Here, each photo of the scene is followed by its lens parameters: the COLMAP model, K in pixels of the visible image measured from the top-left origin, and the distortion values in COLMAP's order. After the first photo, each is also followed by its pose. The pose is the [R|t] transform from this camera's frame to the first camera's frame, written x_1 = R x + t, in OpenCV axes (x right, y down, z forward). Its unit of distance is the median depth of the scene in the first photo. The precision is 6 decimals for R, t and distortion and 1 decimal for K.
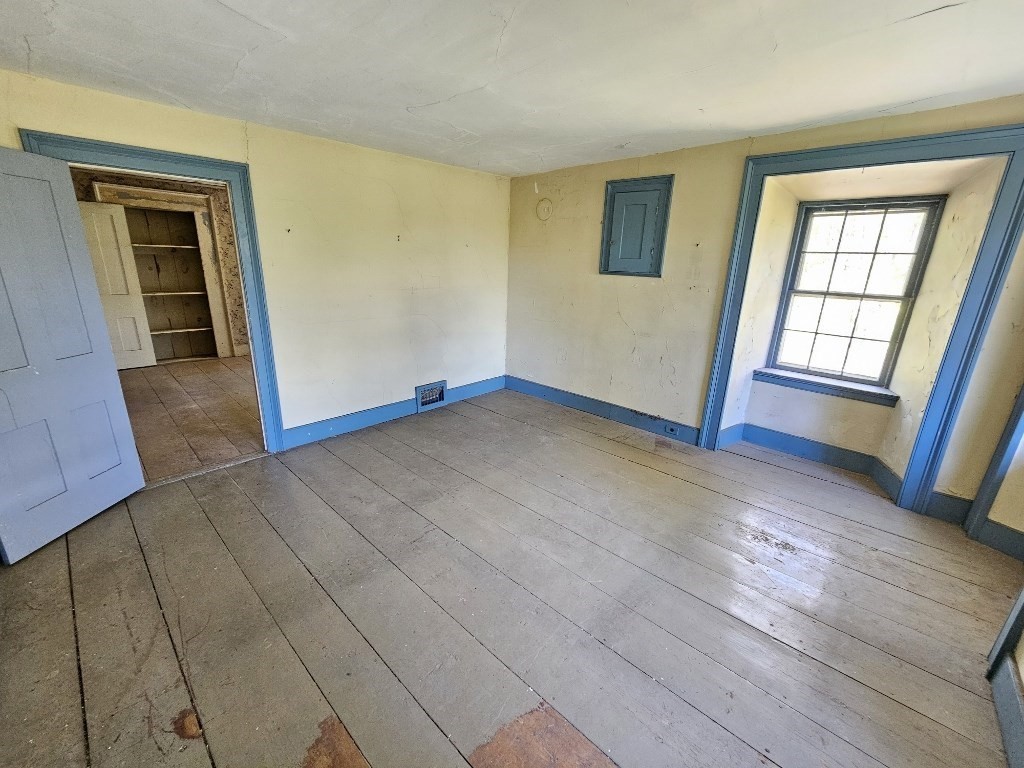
lens RADIAL K [[416.8, 0, 514.3], [0, 416.8, 386.9], [0, 0, 1]] dist [-0.001068, -0.000083]
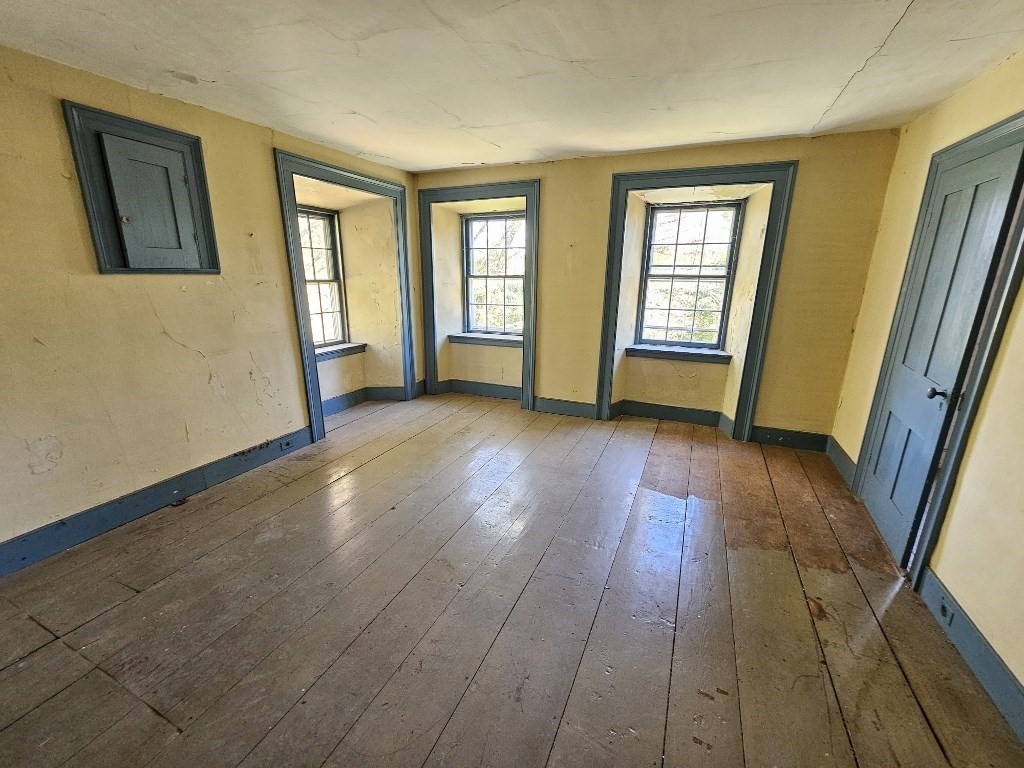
lens RADIAL K [[419.6, 0, 512.7], [0, 419.6, 384.6], [0, 0, 1]] dist [-0.000822, -0.000559]
pose [[-0.324906, -0.282416, 0.902595, -0.610753], [0.252931, 0.893662, 0.370668, -0.245518], [-0.911297, 0.348726, -0.218924, 0.797507]]
